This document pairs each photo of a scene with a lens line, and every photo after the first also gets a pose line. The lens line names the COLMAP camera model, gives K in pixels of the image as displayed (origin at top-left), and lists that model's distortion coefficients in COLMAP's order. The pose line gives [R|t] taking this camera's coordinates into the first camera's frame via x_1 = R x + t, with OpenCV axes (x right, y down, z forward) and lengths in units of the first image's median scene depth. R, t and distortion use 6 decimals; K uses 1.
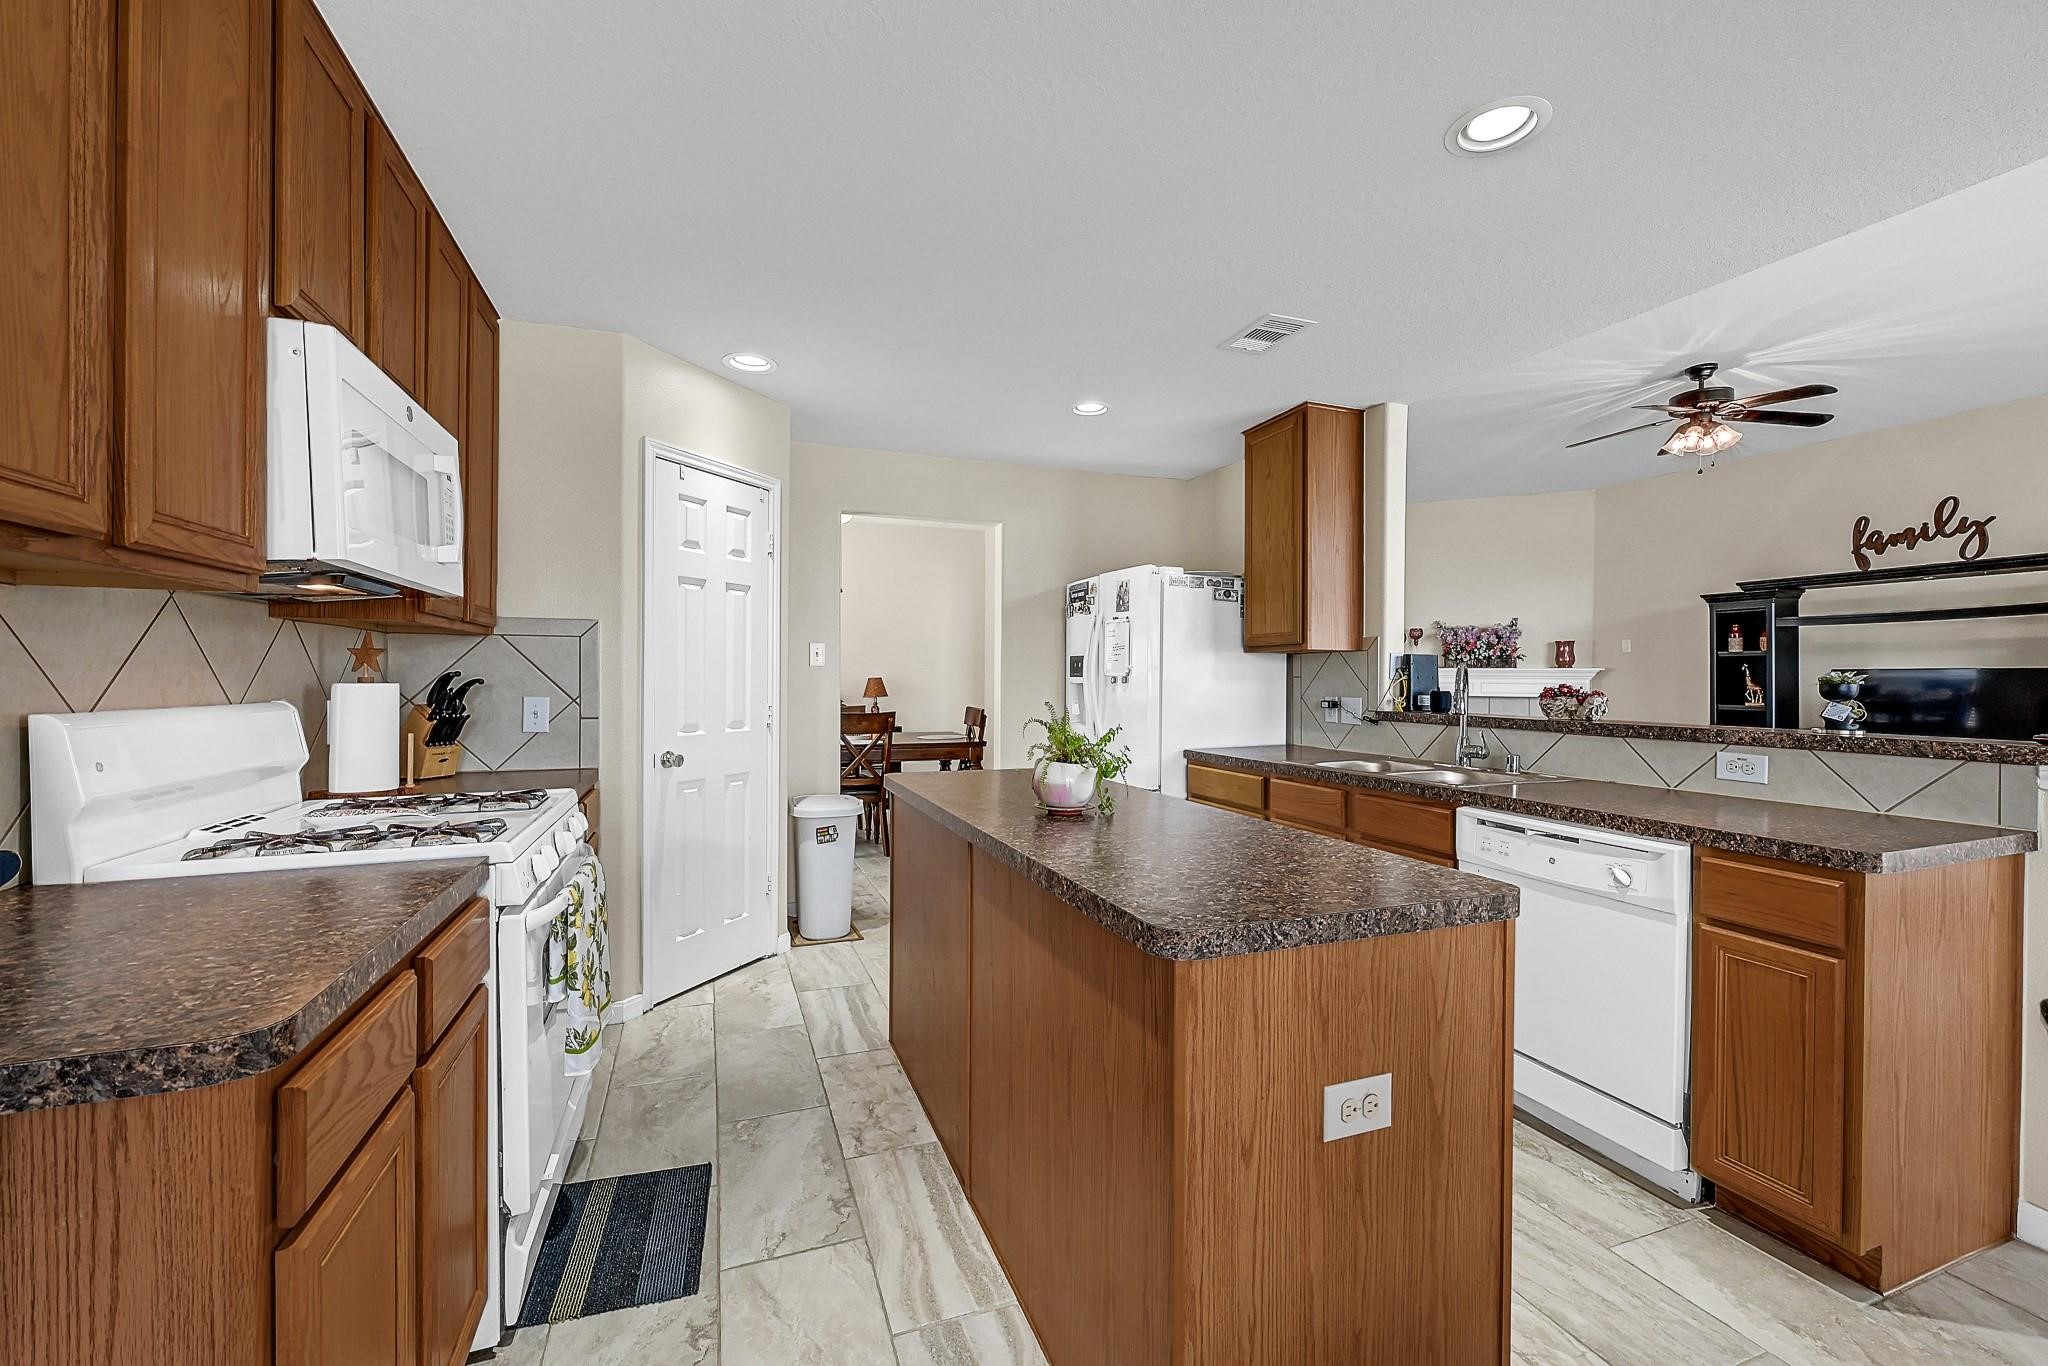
lens RADIAL K [[838.2, 0, 1032.5], [0, 838.2, 681.4], [0, 0, 1]] dist [-0.001642, -0.000098]
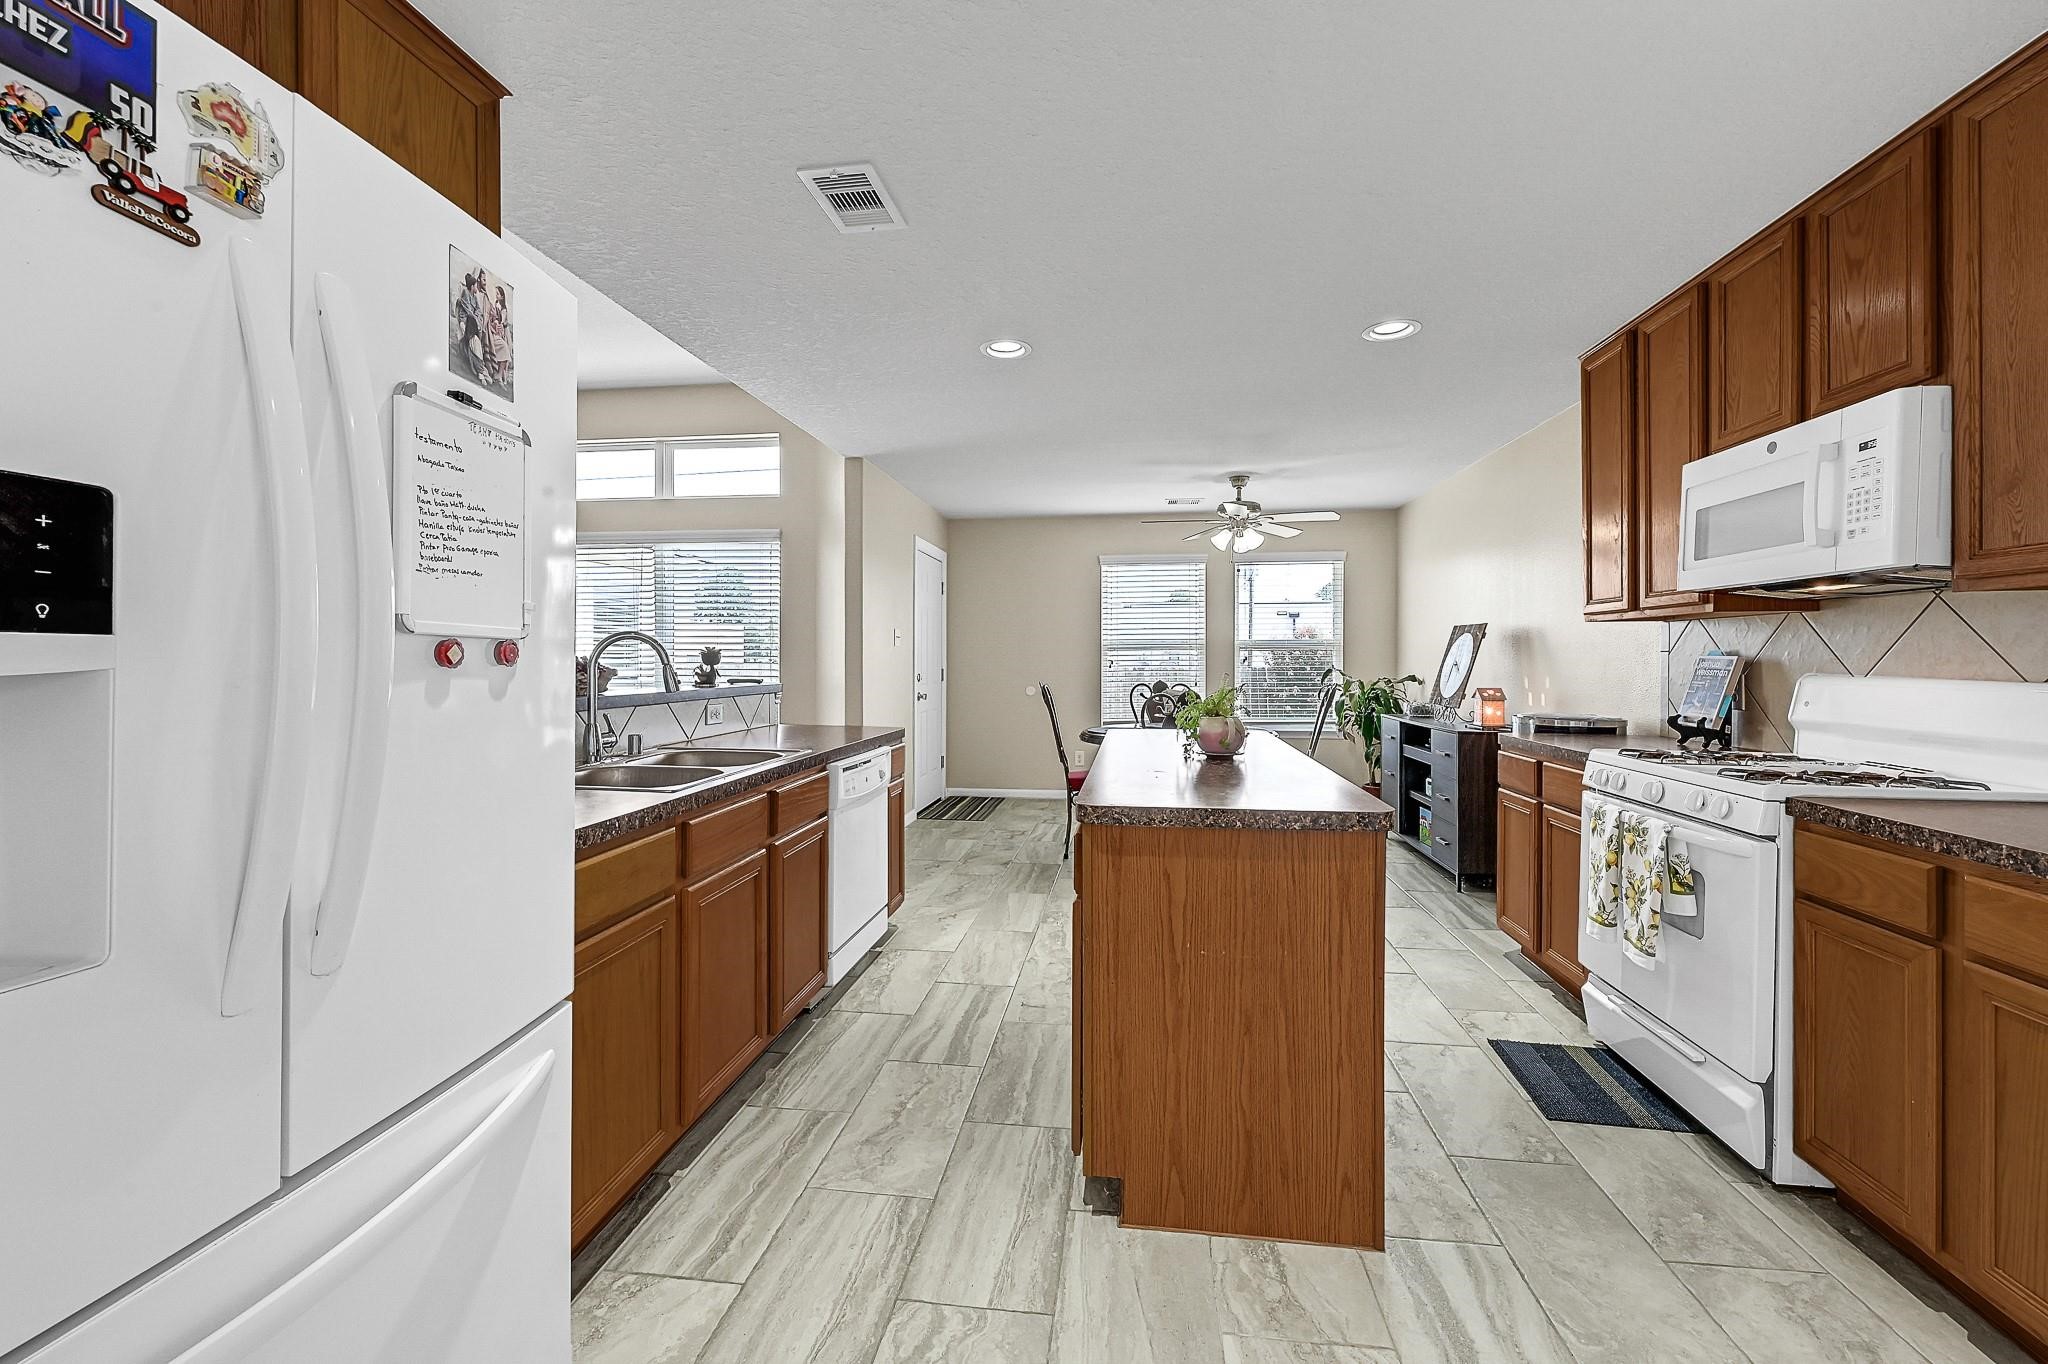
lens RADIAL K [[838.2, 0, 1021.0], [0, 838.2, 661.3], [0, 0, 1]] dist [-0.001642, -0.000098]
pose [[-0.872582, -0.006810, 0.488420, -0.259920], [-0.001807, 0.999941, 0.010715, -0.000164], [-0.488464, 0.008467, -0.872543, 1.823522]]
